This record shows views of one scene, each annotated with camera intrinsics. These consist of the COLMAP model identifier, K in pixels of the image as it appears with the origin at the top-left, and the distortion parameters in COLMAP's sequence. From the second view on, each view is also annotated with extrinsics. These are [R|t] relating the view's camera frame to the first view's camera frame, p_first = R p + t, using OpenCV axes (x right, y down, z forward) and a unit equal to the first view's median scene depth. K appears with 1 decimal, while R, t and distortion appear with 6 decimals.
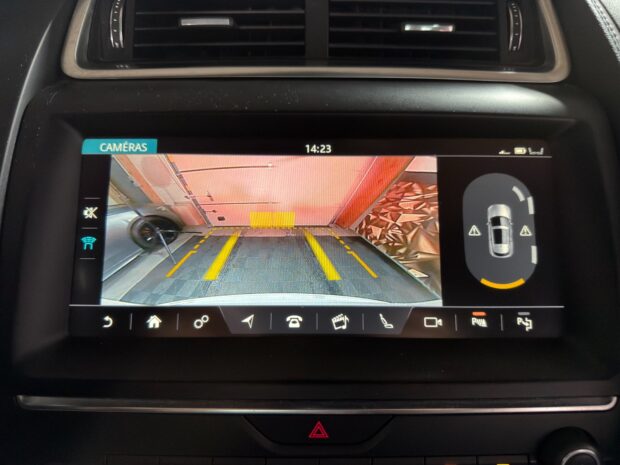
lens RADIAL K [[450.6, 0, 311.9], [0, 450.6, 230.3], [0, 0, 1]] dist [-0.005755, -0.018855]
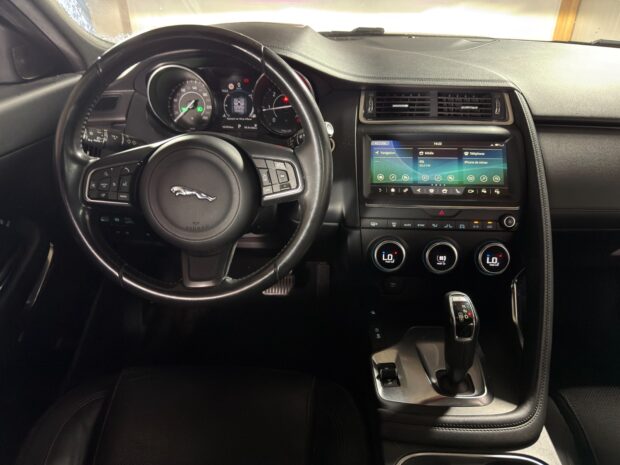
lens RADIAL K [[450.6, 0, 308.8], [0, 450.6, 234.1], [0, 0, 1]] dist [-0.005755, -0.018855]
pose [[0.997546, 0.019180, -0.067336, -0.683328], [-0.022062, 0.998860, -0.042326, 0.641929], [0.066447, 0.043707, 0.996832, -2.341915]]
